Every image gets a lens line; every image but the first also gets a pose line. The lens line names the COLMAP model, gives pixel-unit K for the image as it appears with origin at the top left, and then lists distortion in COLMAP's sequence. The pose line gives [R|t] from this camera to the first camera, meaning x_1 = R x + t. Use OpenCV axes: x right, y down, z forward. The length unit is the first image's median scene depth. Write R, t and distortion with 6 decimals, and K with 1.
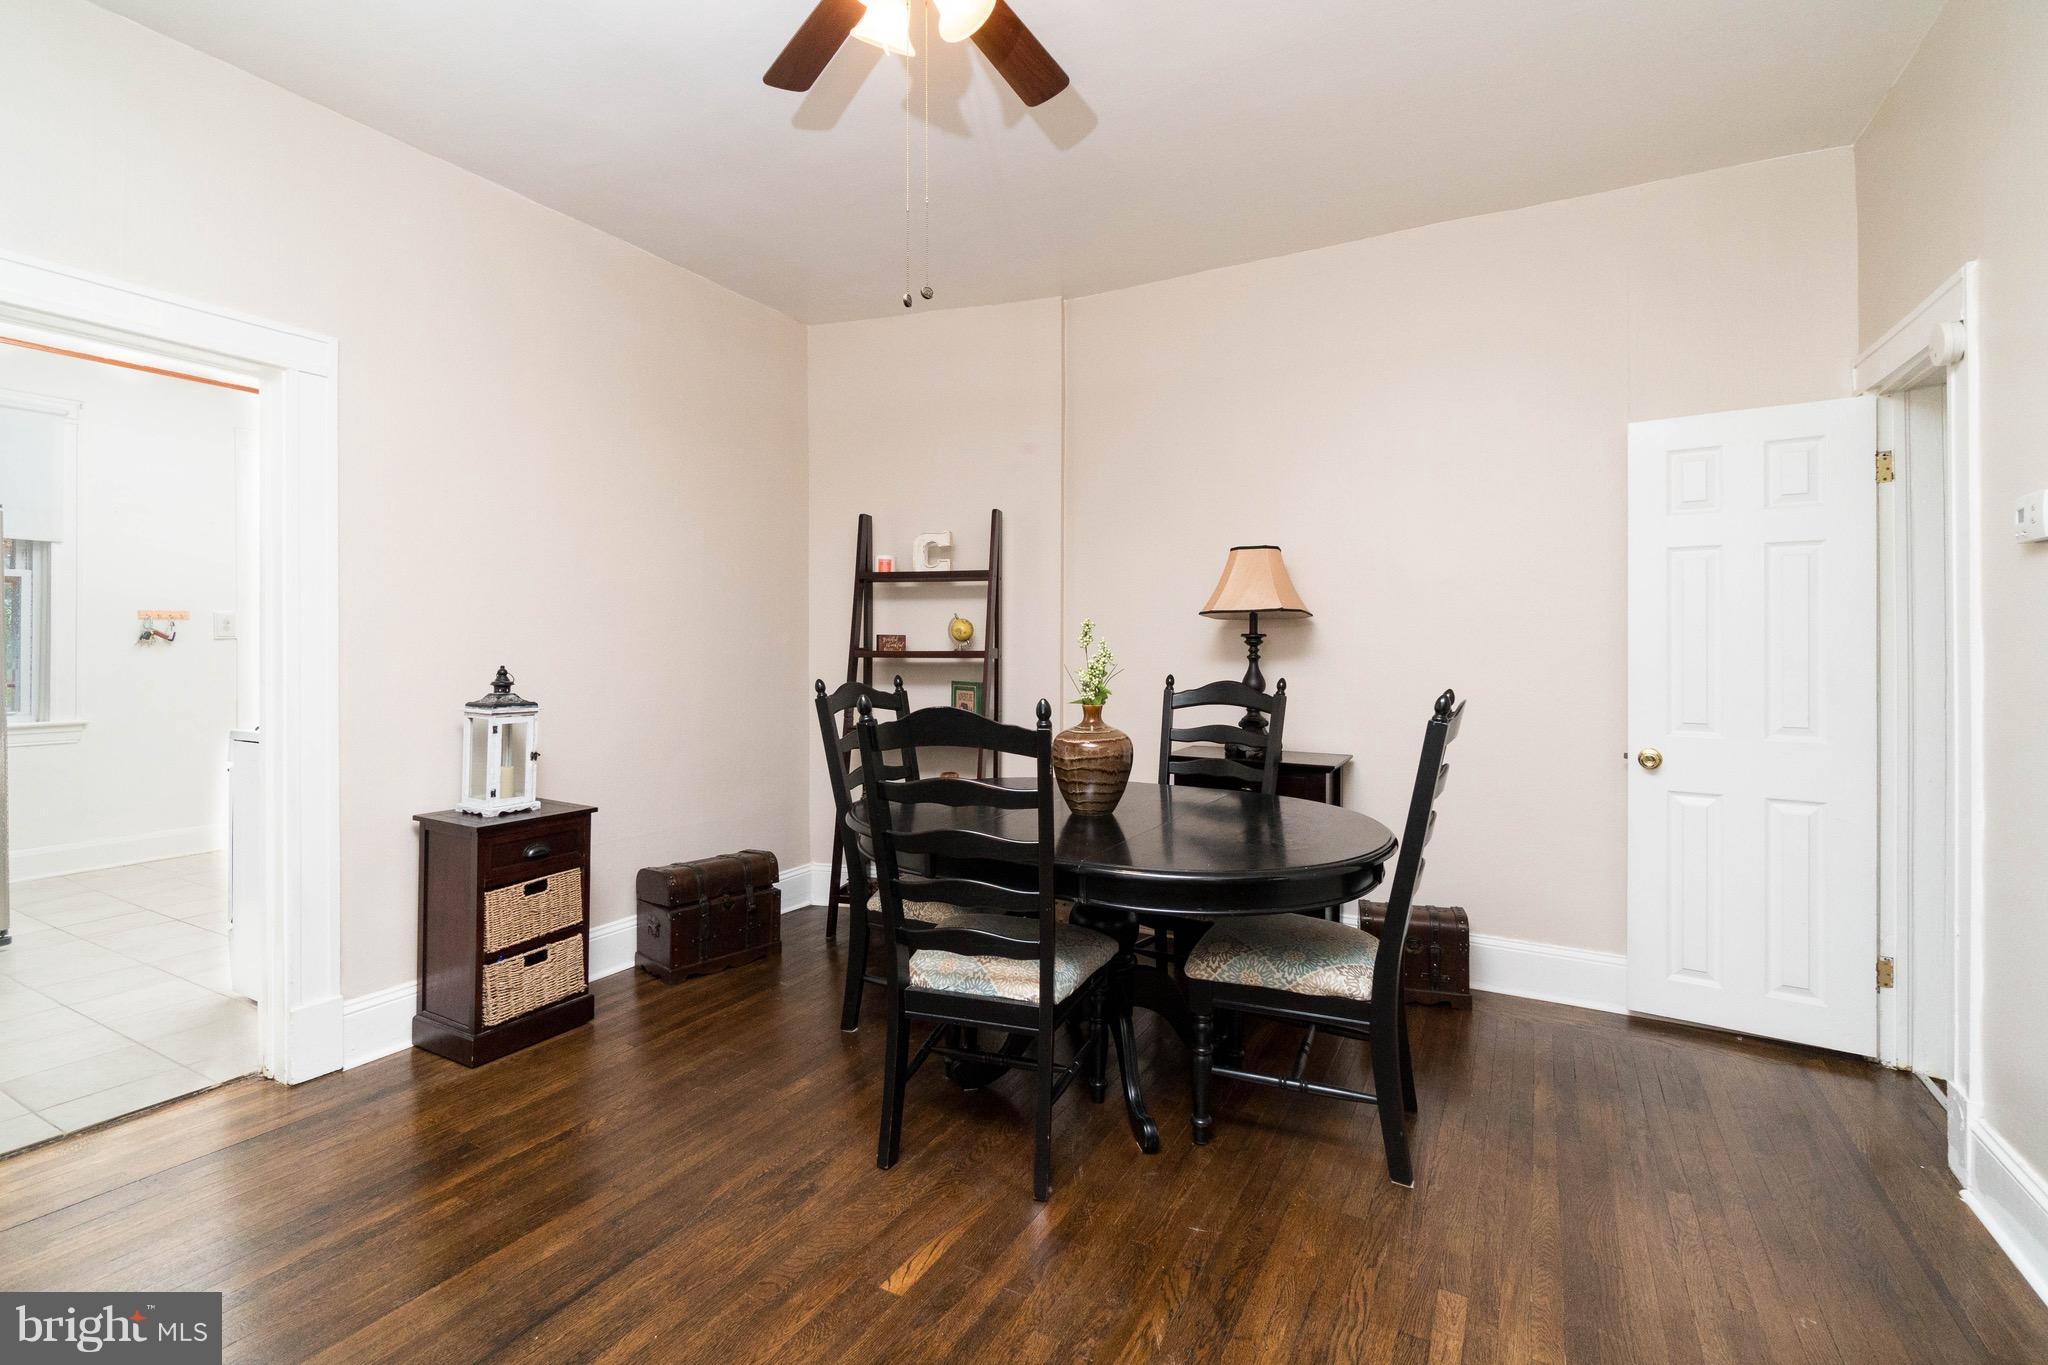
lens RADIAL K [[898.1, 0, 1041.7], [0, 898.1, 650.6], [0, 0, 1]] dist [0.000347, 0.000024]
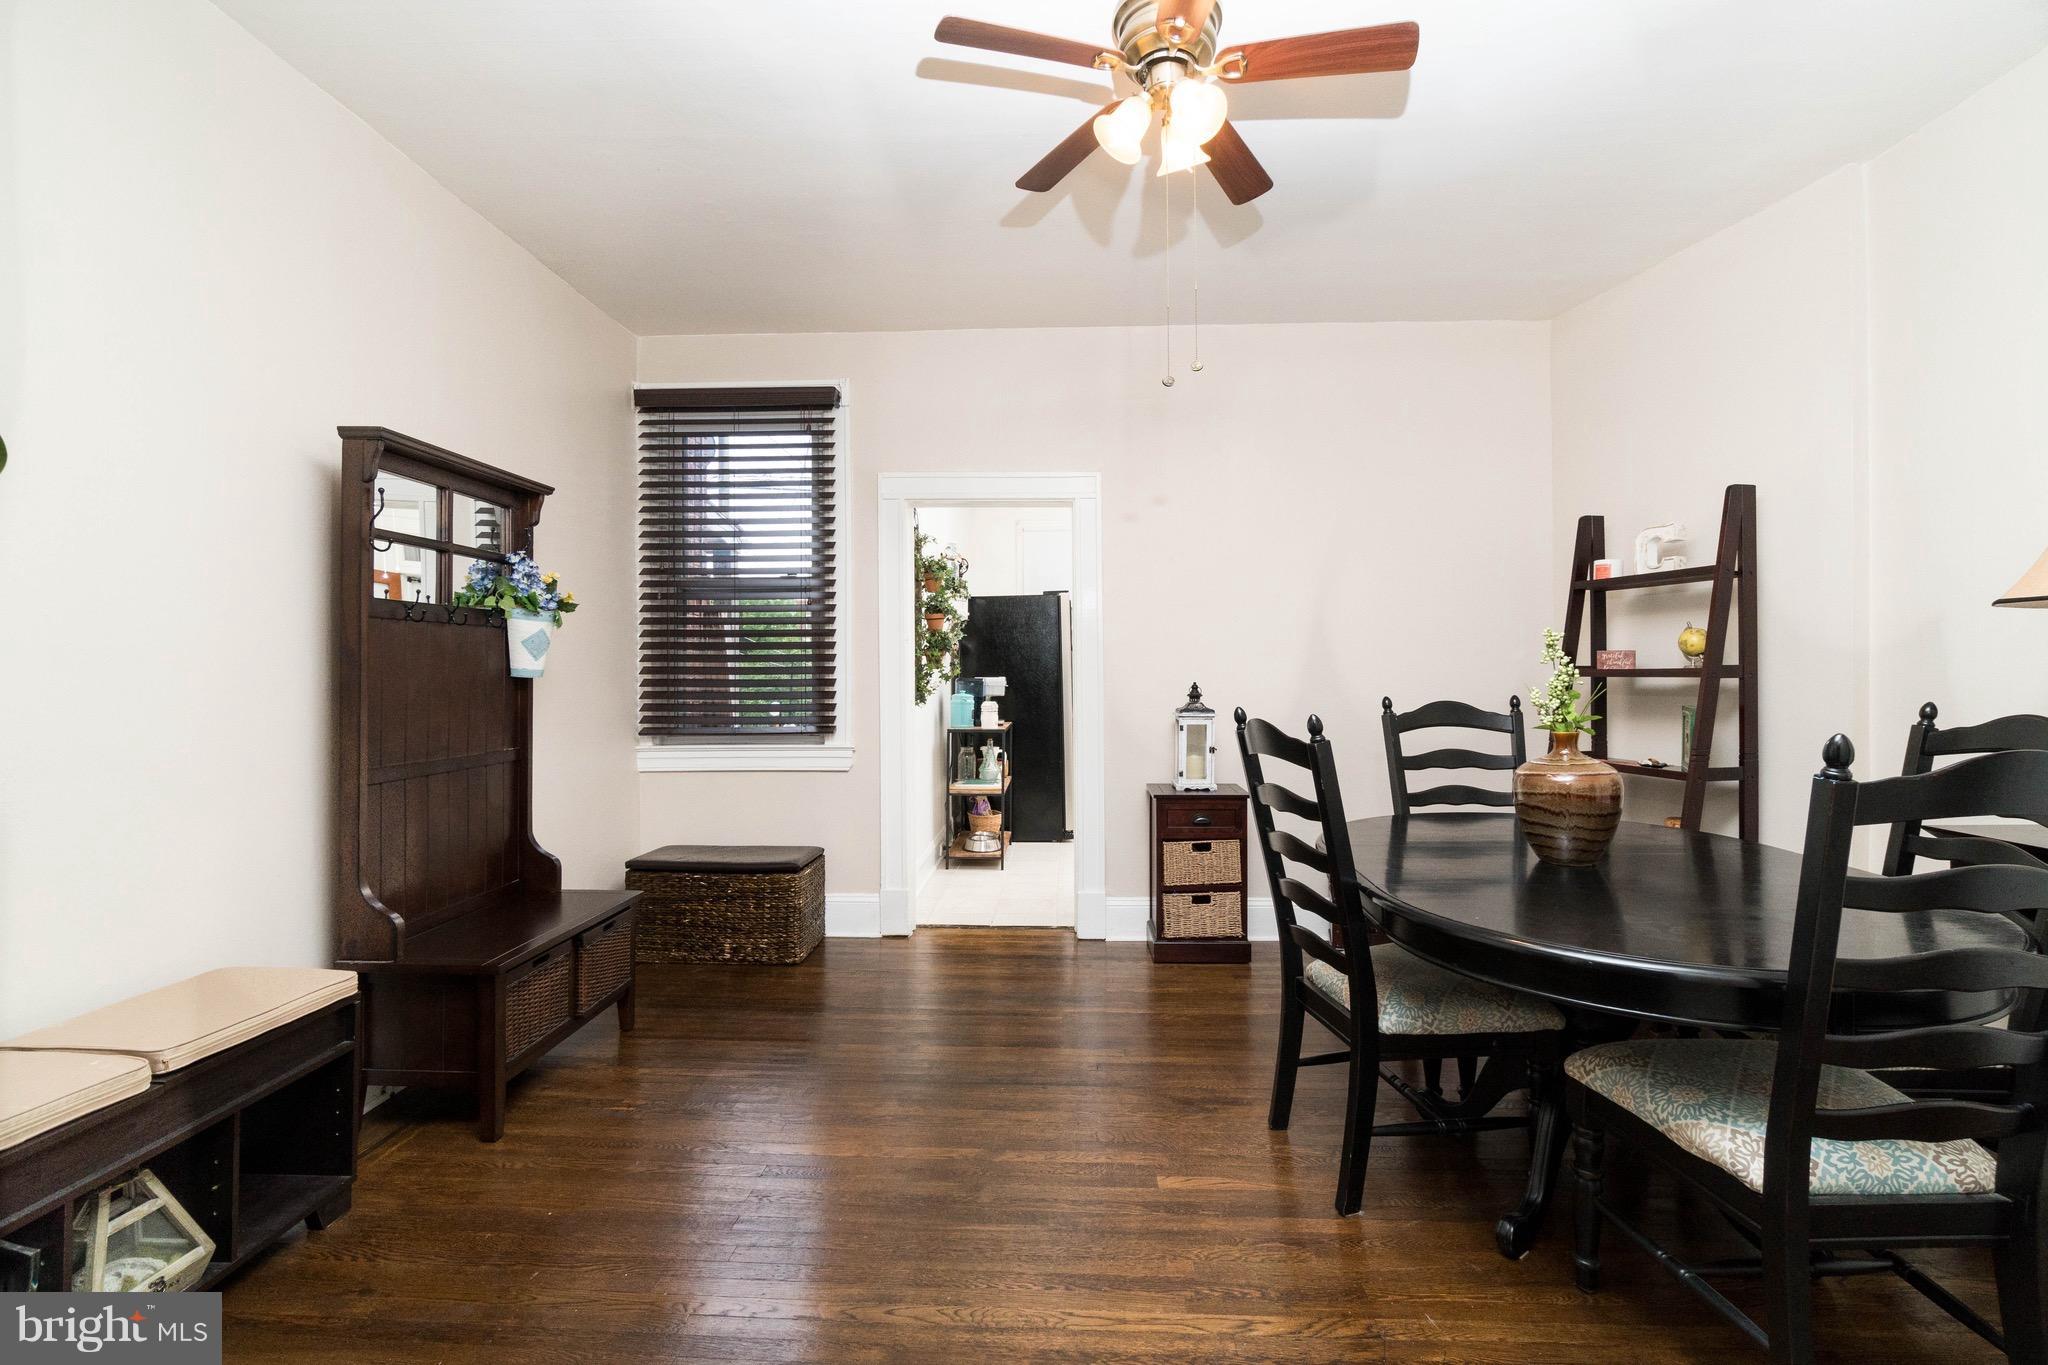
lens RADIAL K [[898.1, 0, 1041.7], [0, 898.1, 650.6], [0, 0, 1]] dist [0.000347, 0.000024]
pose [[0.464954, -0.025357, -0.884972, 0.523140], [0.006443, 0.999660, -0.025258, 0.001940], [0.885312, 0.006042, 0.464959, 0.160531]]
